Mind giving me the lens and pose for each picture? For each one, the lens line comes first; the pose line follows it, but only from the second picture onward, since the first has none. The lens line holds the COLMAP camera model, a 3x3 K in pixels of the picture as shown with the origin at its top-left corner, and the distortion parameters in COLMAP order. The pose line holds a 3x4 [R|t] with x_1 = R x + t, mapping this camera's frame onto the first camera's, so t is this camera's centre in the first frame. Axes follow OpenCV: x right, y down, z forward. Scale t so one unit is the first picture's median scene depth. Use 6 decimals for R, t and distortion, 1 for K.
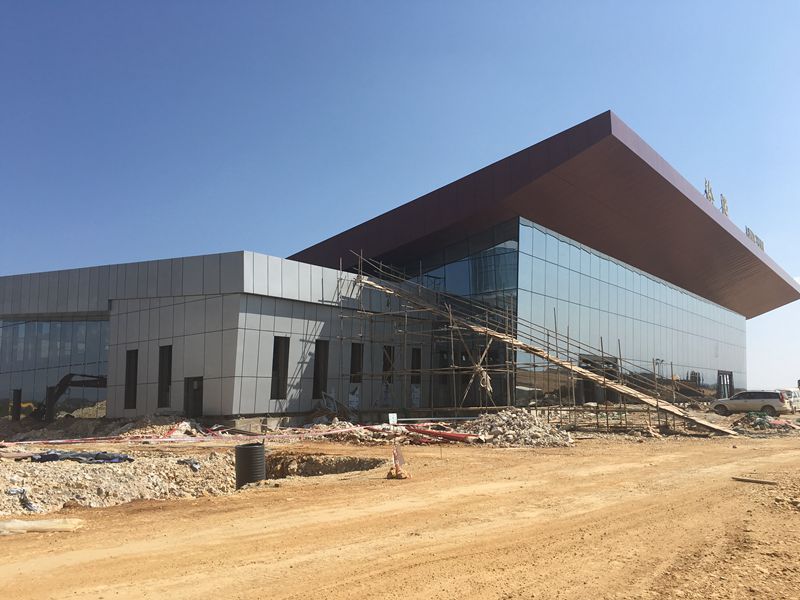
lens RADIAL K [[684.7, 0, 400.0], [0, 684.7, 300.0], [0, 0, 1]] dist [0.013328, 0.005850]
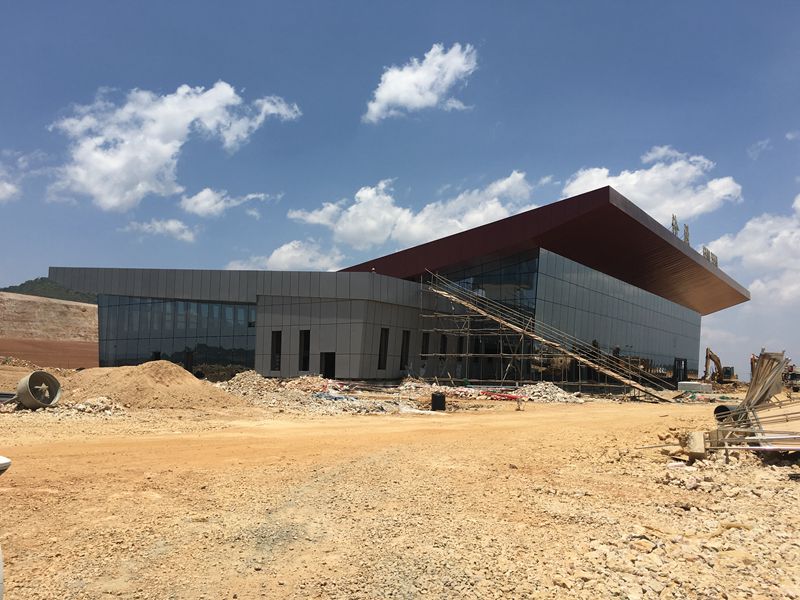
lens RADIAL K [[653.2, 0, 400.0], [0, 653.2, 300.0], [0, 0, 1]] dist [-0.002154, -0.000188]
pose [[0.998796, 0.043947, 0.021792, -0.166607], [-0.044821, 0.998137, 0.041404, -0.066496], [-0.019932, -0.042331, 0.998905, -0.414752]]
